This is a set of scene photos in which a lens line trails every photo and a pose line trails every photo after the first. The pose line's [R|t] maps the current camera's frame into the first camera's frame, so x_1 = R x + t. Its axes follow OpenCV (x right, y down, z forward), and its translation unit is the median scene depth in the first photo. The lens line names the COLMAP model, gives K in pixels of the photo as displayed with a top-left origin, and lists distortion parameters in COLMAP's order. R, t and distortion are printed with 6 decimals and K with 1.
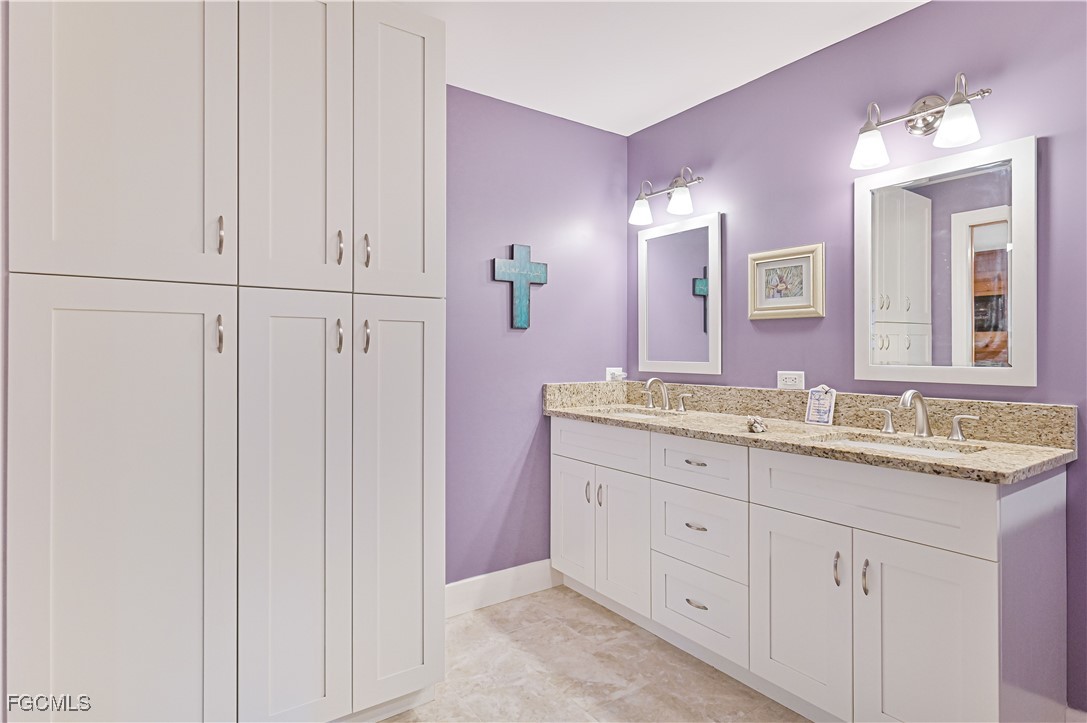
lens RADIAL K [[567.9, 0, 544.3], [0, 567.9, 356.2], [0, 0, 1]] dist [-0.000031, 0.000092]
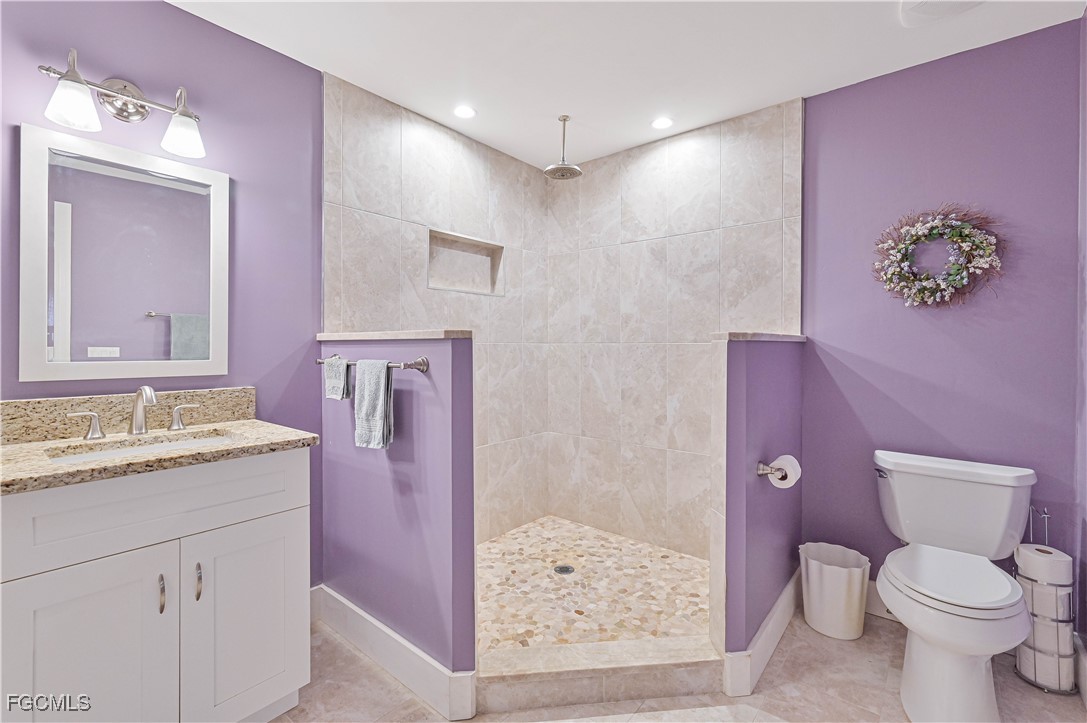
lens RADIAL K [[473.6, 0, 545.1], [0, 473.6, 350.9], [0, 0, 1]] dist [-0.003357, -0.000620]
pose [[-0.261687, -0.005997, 0.965134, -0.312451], [0.005567, 0.999955, 0.007723, -0.002695], [-0.965137, 0.007394, -0.261641, 0.568903]]
